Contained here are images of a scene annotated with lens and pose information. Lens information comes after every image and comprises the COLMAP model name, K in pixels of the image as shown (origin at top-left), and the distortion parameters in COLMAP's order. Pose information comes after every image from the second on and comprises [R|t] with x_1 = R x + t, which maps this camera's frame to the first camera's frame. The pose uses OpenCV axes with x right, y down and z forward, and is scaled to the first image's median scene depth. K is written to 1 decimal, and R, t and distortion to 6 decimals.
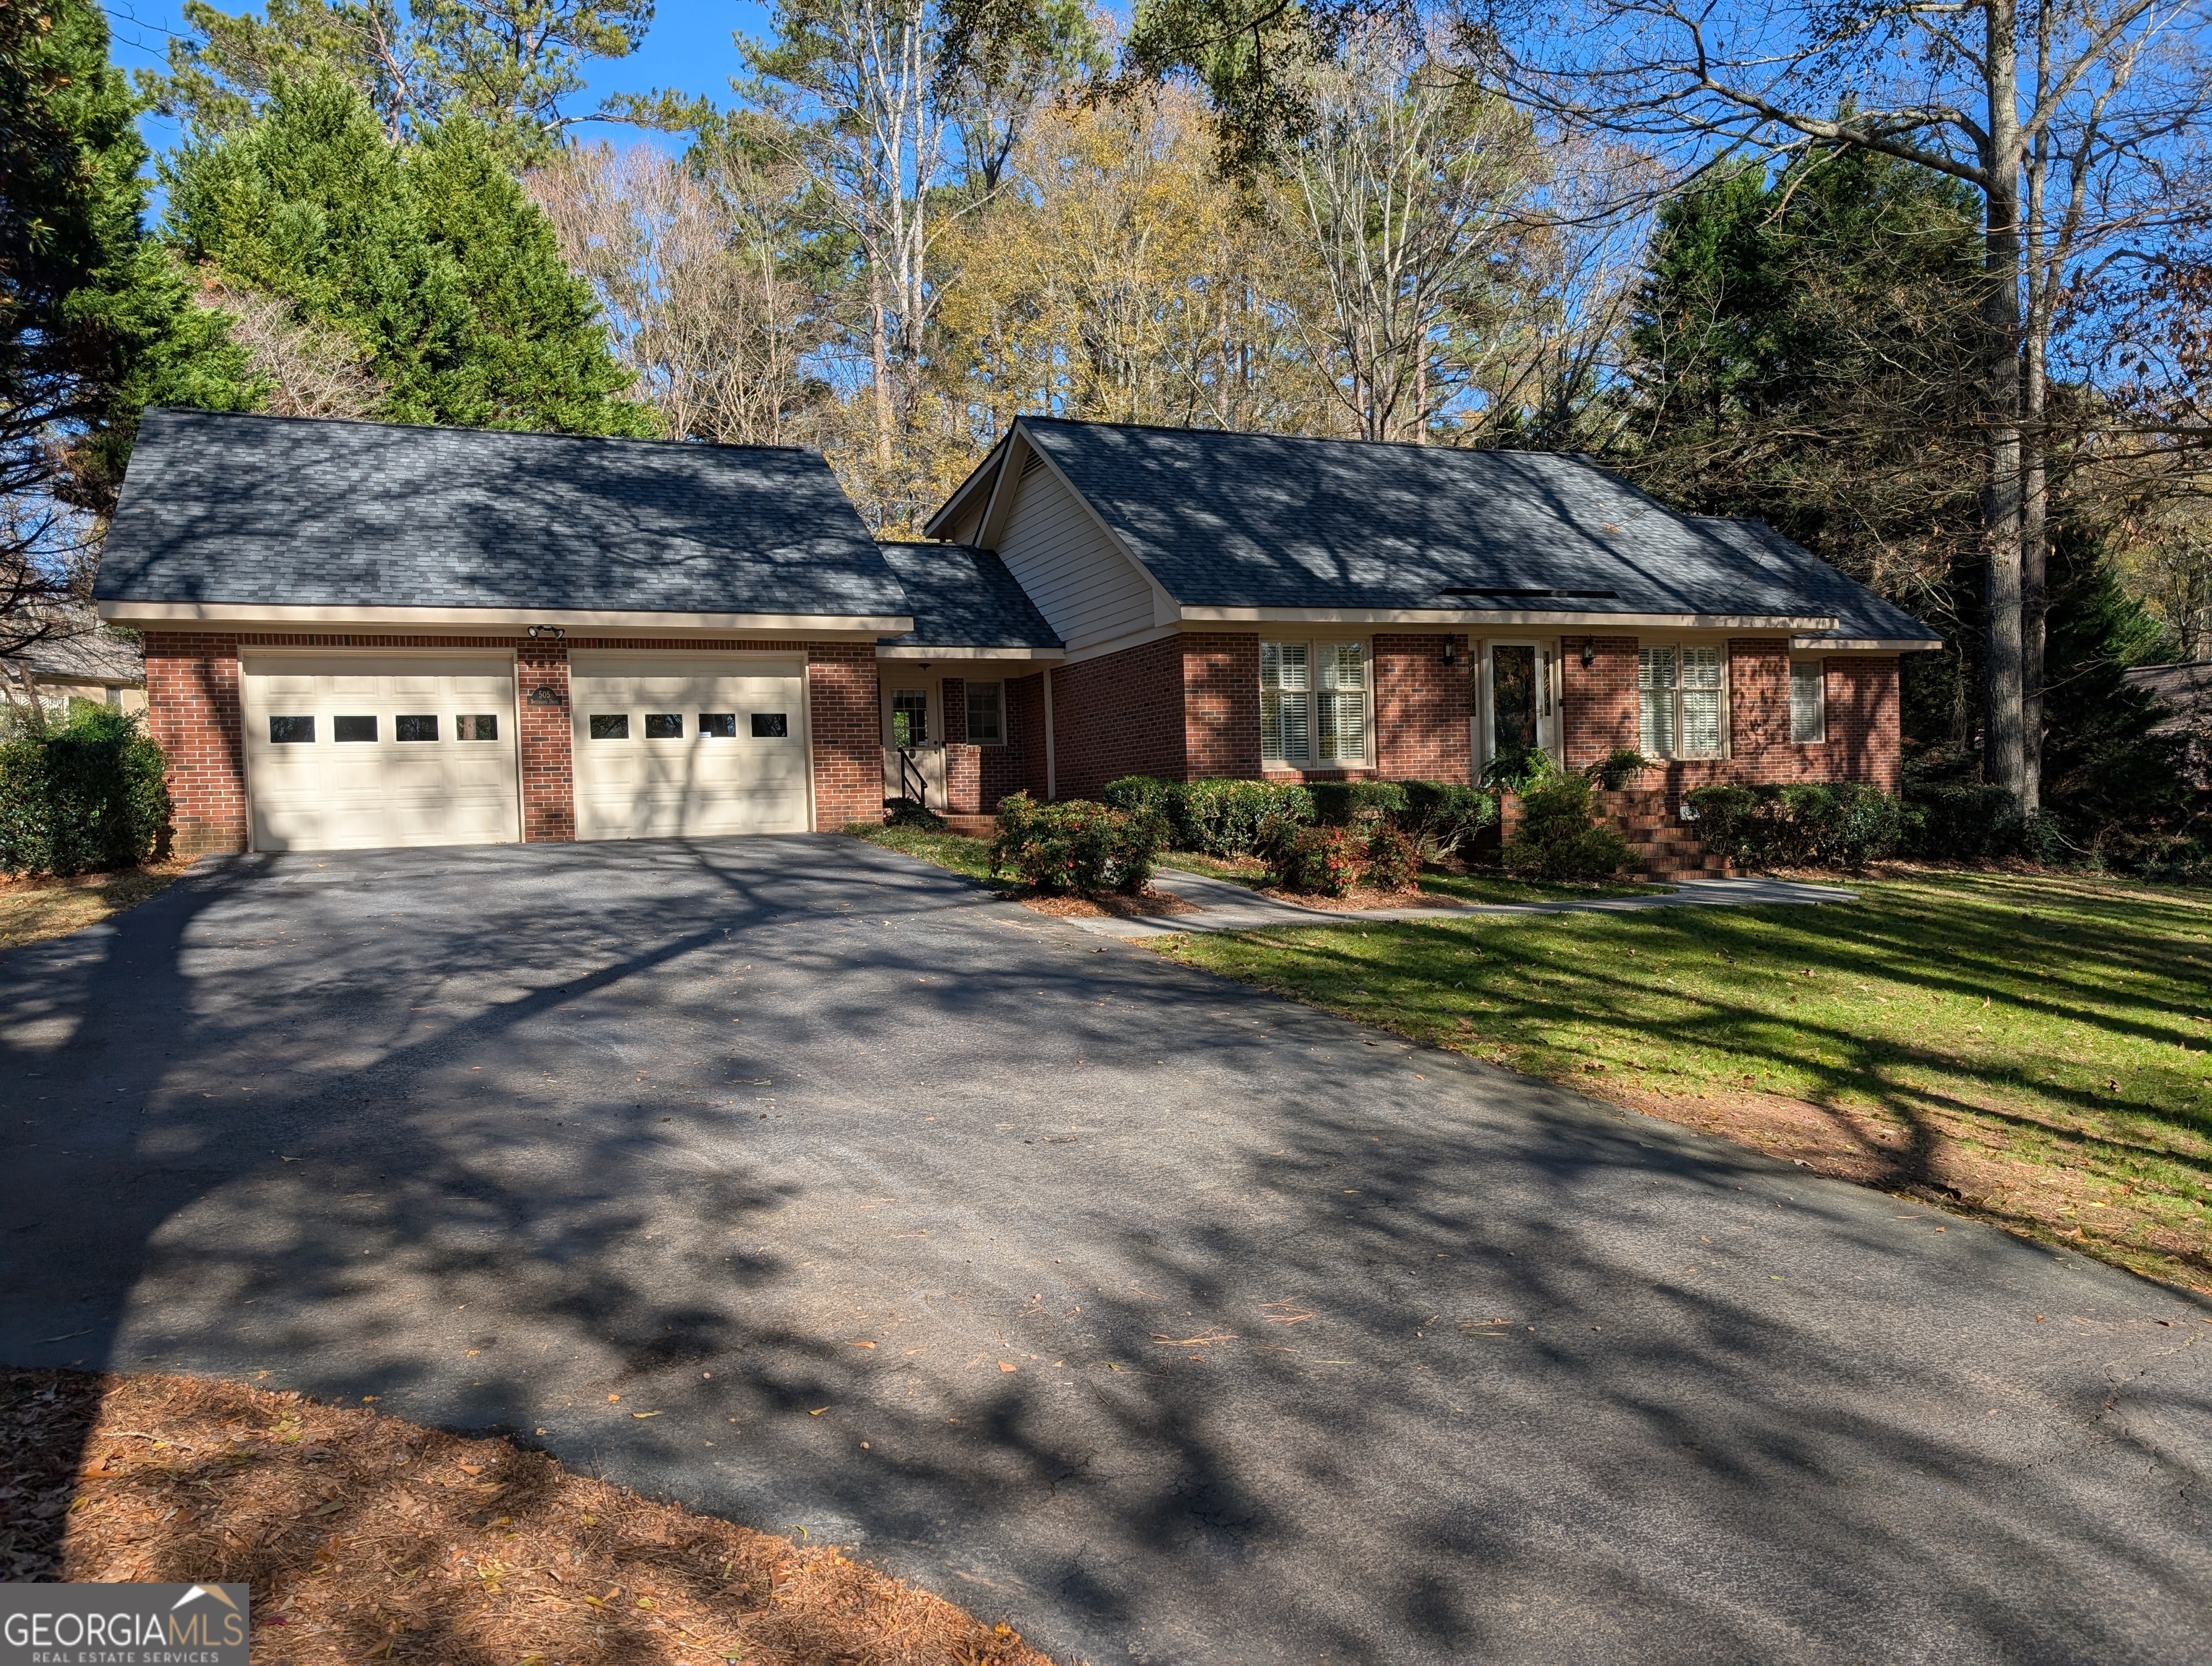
lens RADIAL K [[1546.1, 0, 1096.9], [0, 1546.1, 830.2], [0, 0, 1]] dist [0.039549, -0.032995]
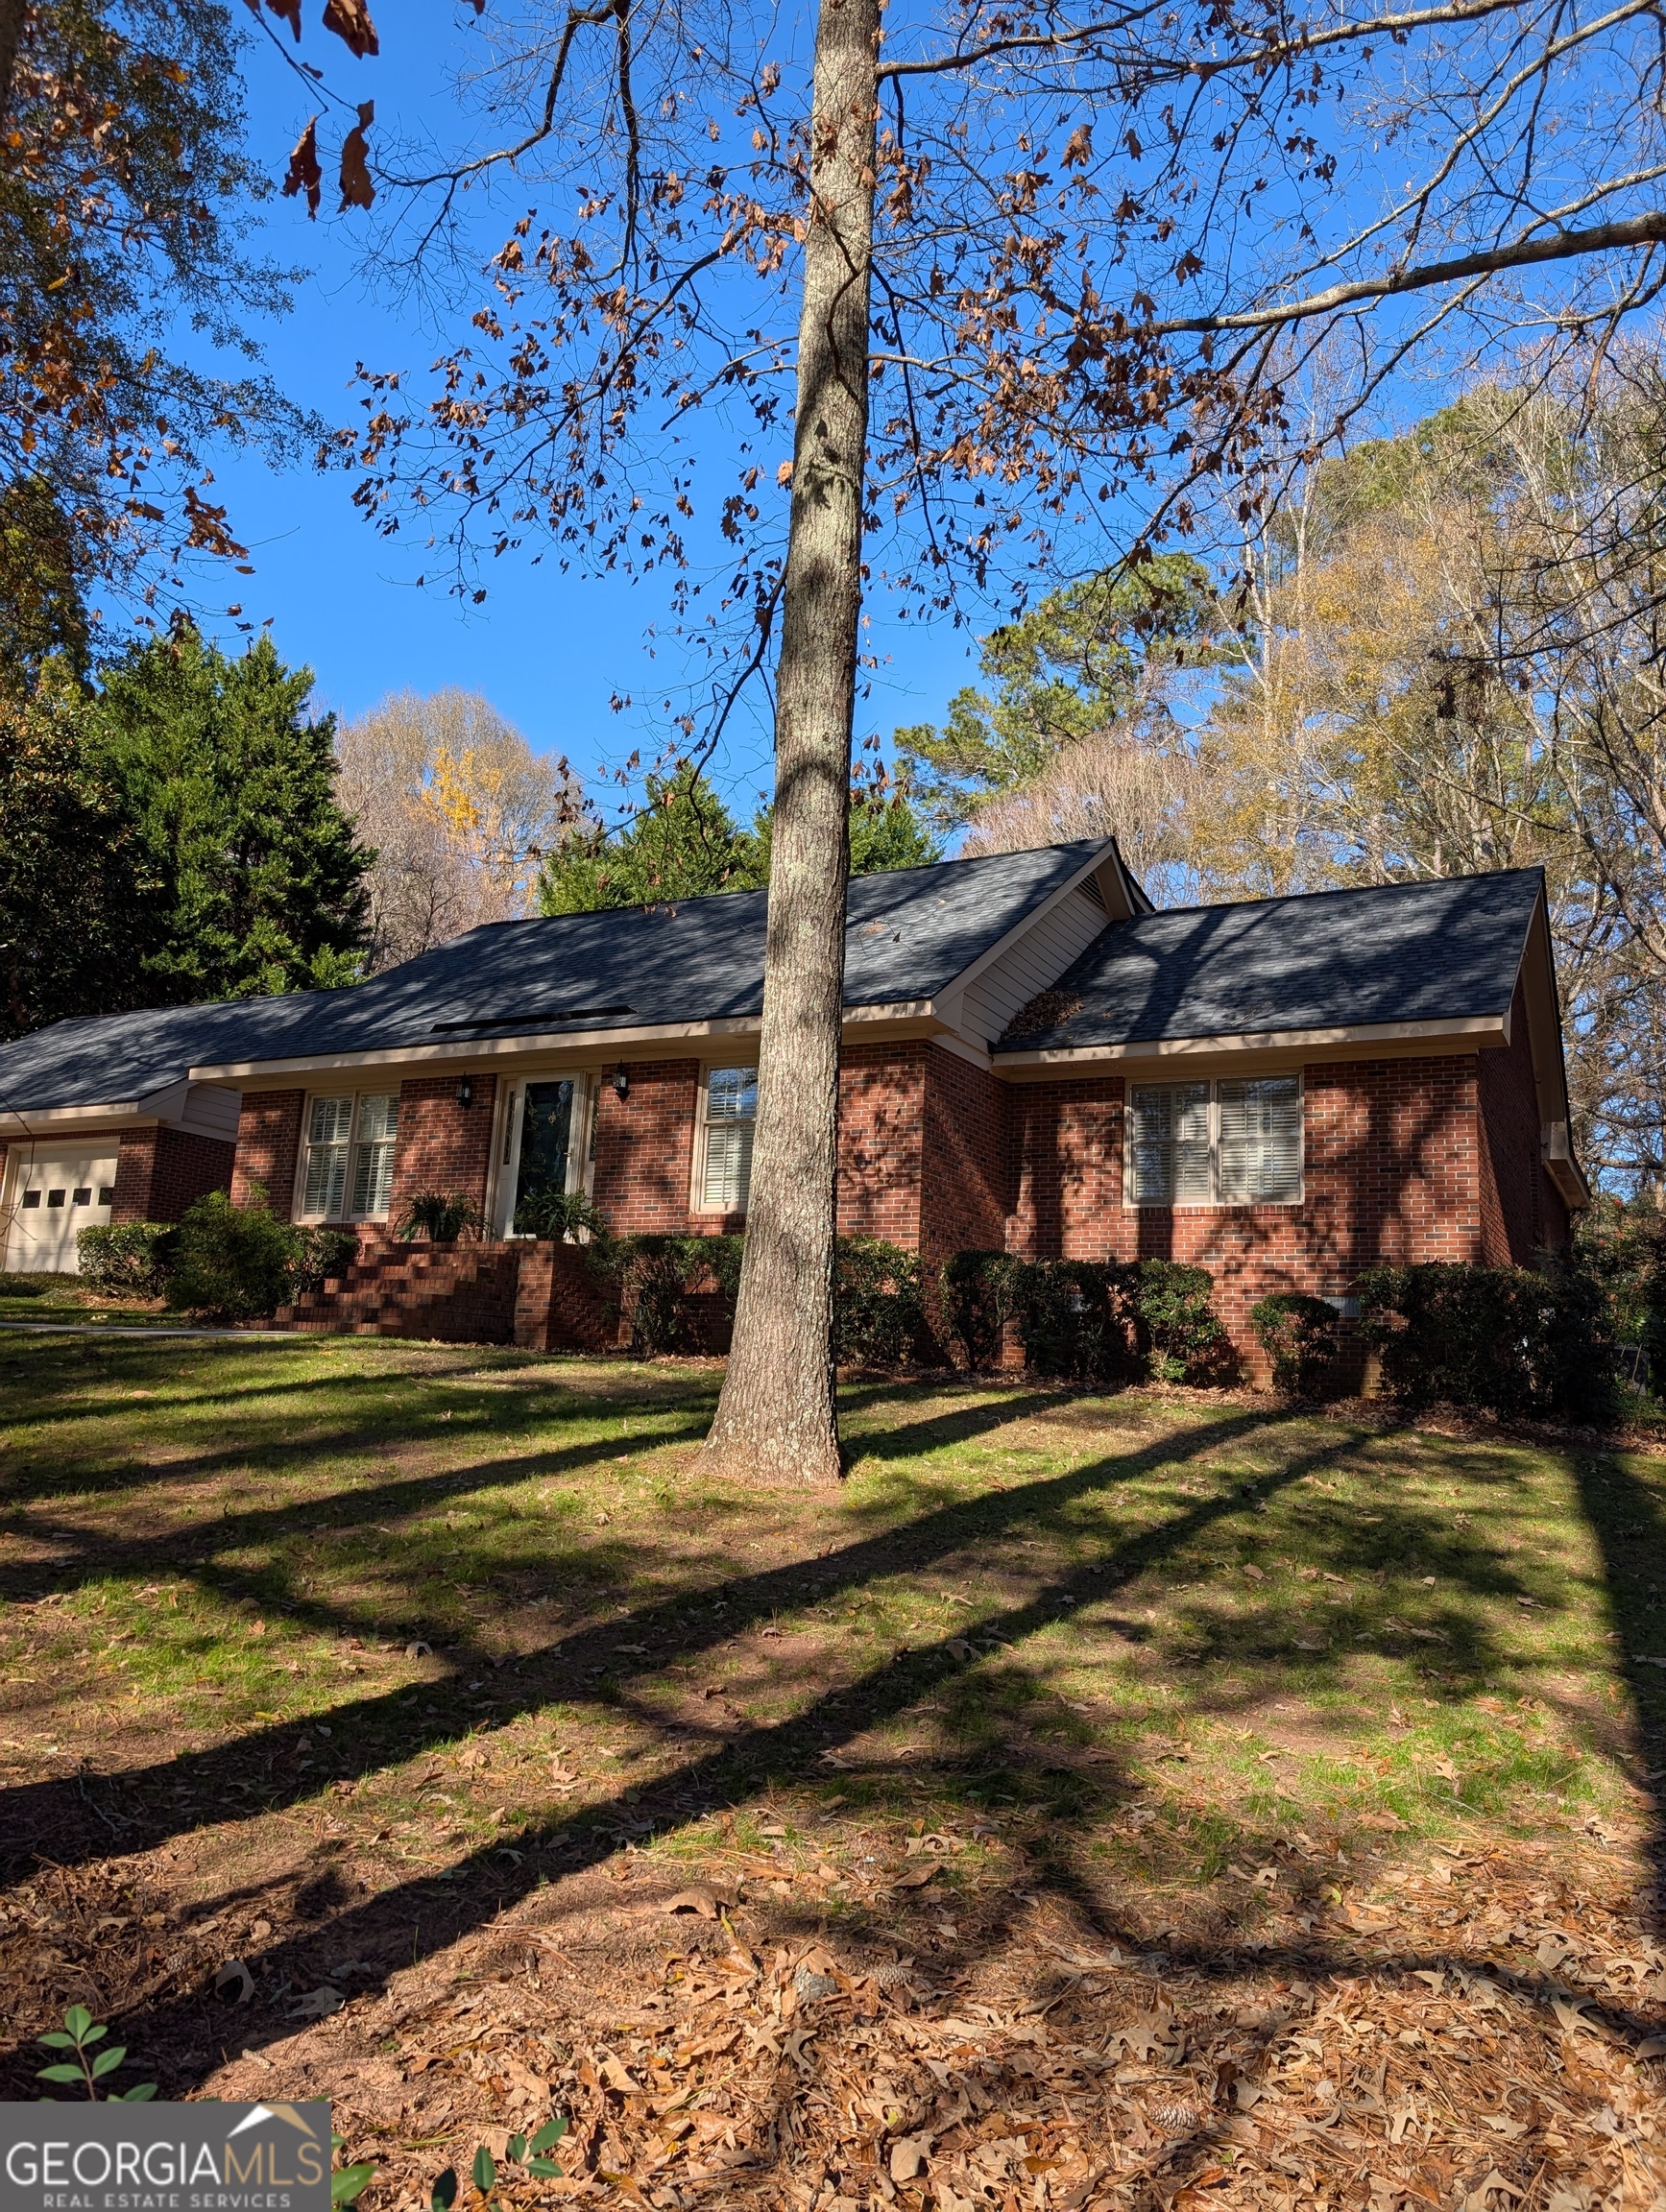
lens RADIAL K [[1569.8, 0, 830.0], [0, 1569.8, 1098.2], [0, 0, 1]] dist [0.034595, -0.034068]
pose [[0.617772, -0.091327, -0.781036, 1.139827], [-0.075784, 0.981695, -0.174733, 0.033596], [0.782697, 0.167136, 0.599543, 0.659081]]
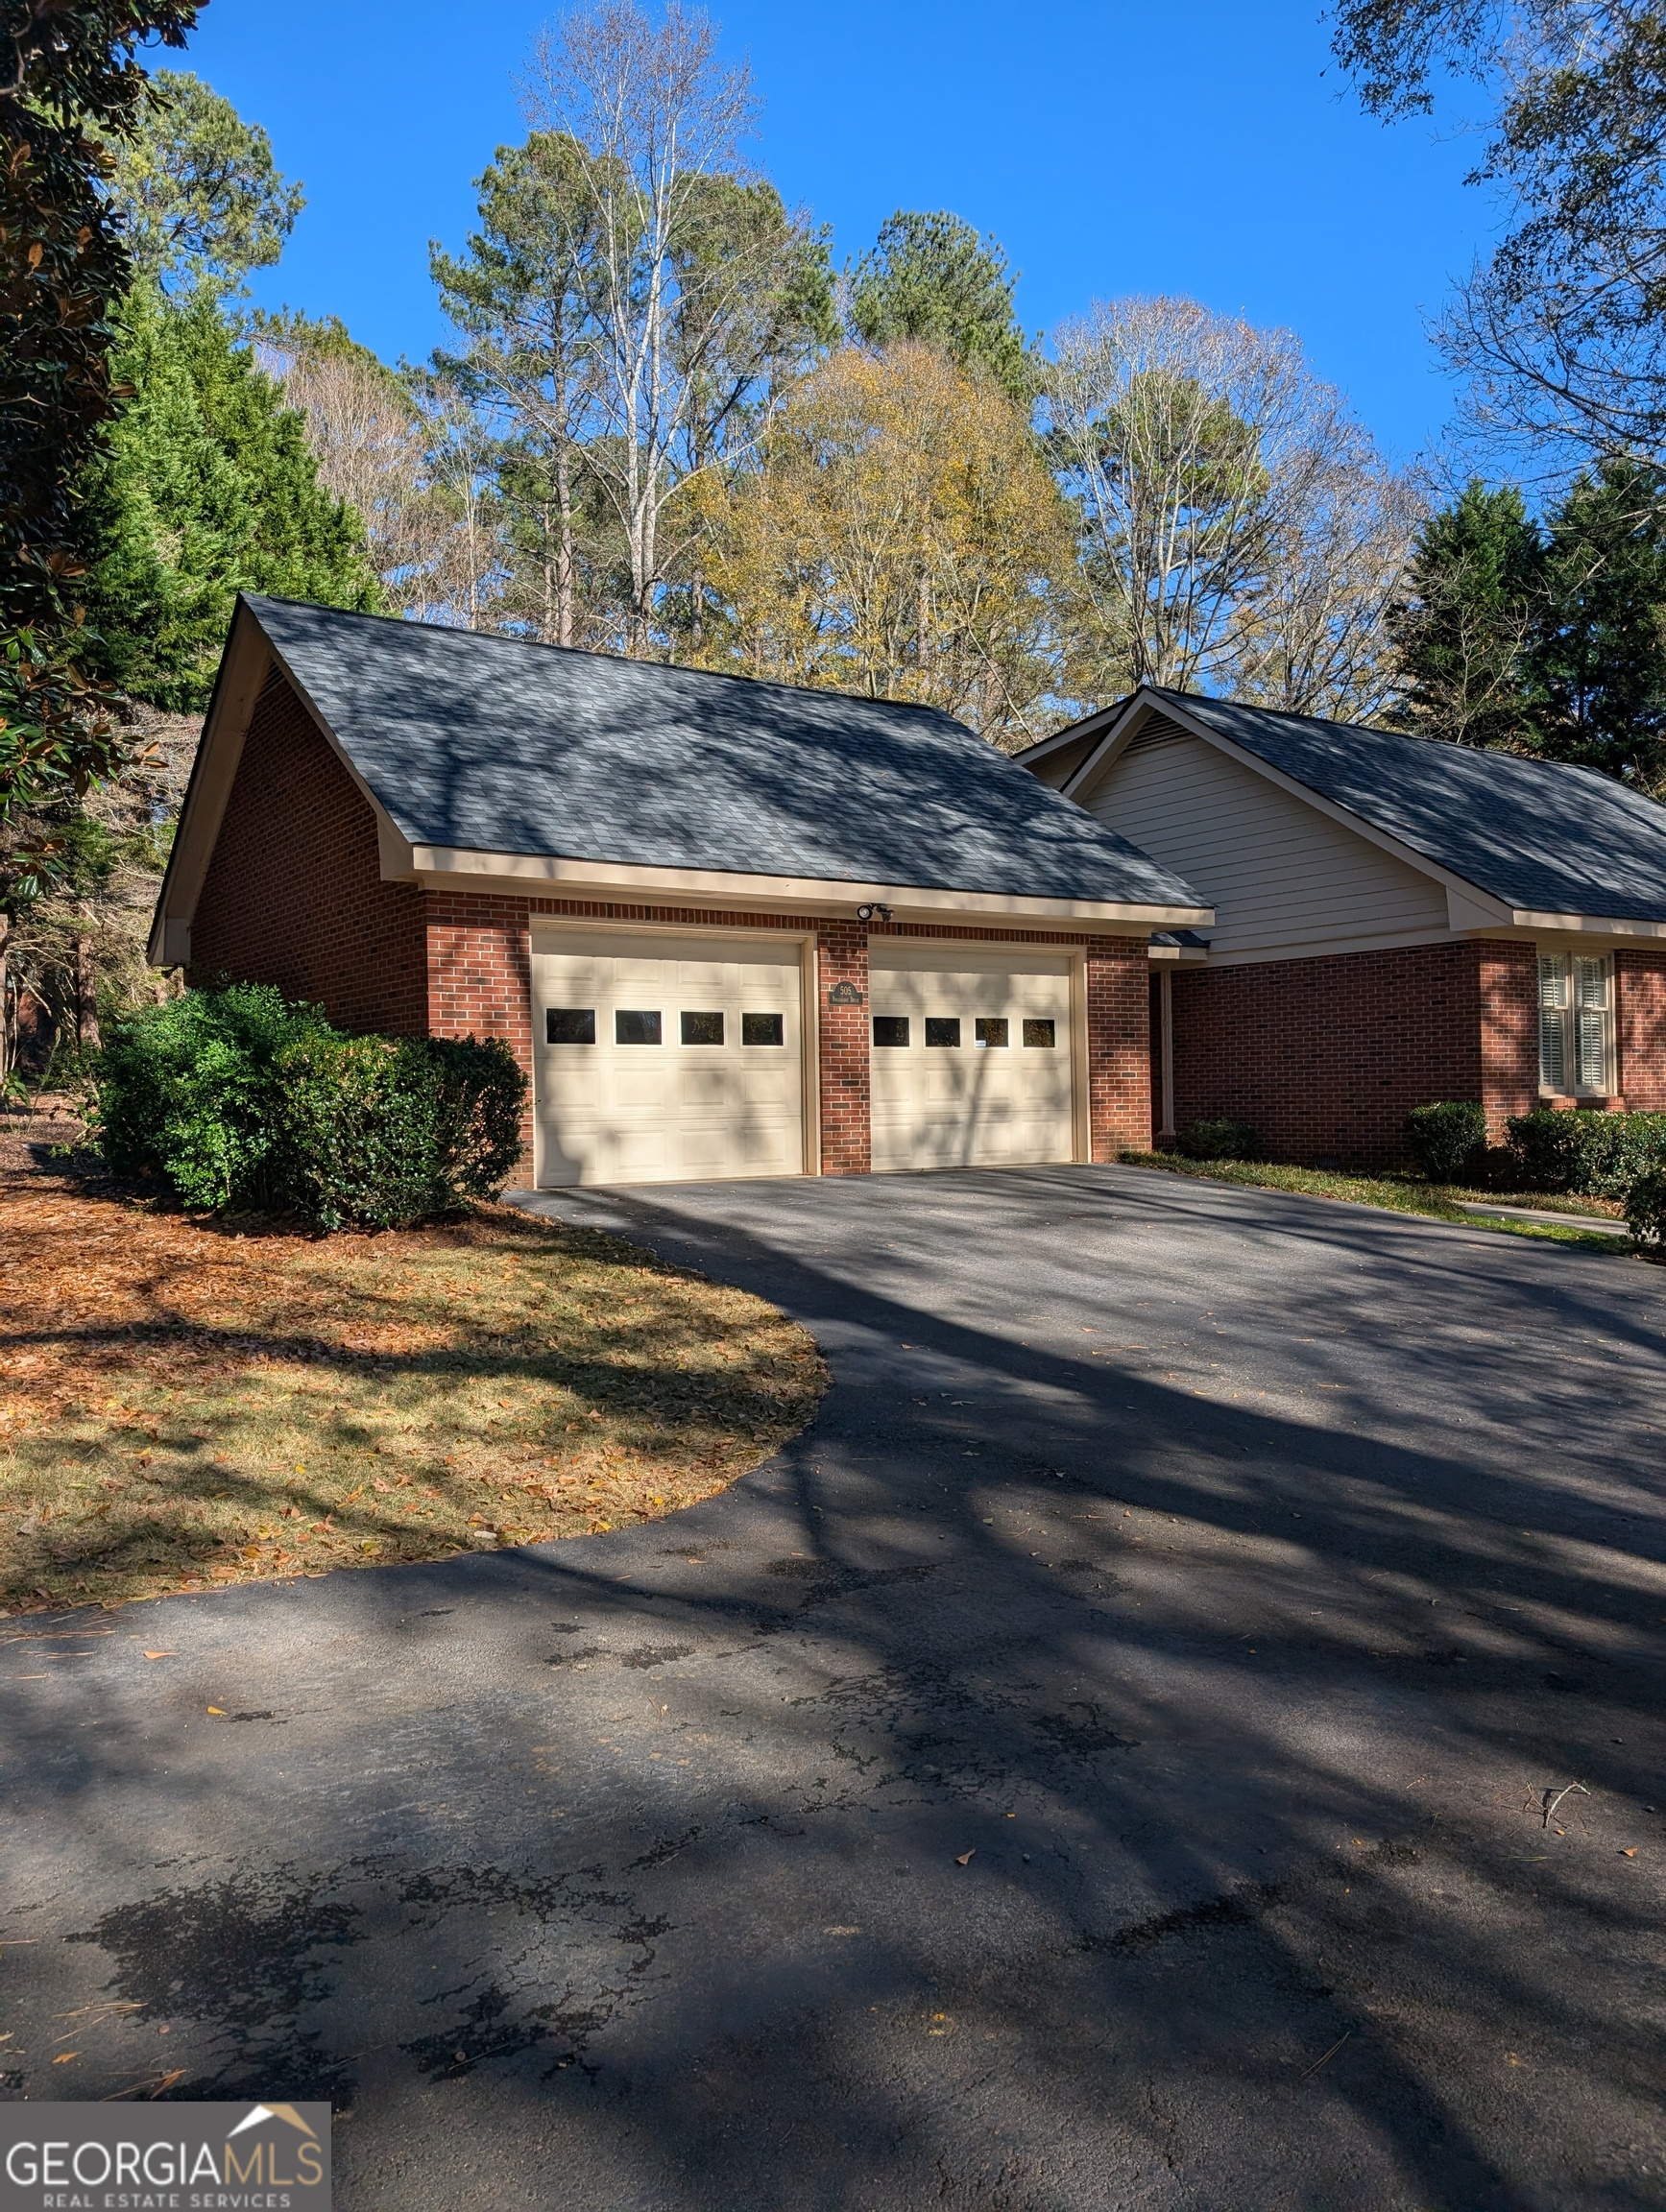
lens RADIAL K [[1549.3, 0, 898.8], [0, 1549.3, 1105.1], [0, 0, 1]] dist [0.092182, -0.164096]
pose [[0.978372, 0.015362, 0.206281, -0.449758], [-0.012276, 0.999793, -0.016229, -0.014112], [-0.206488, 0.013346, 0.978358, 0.196078]]
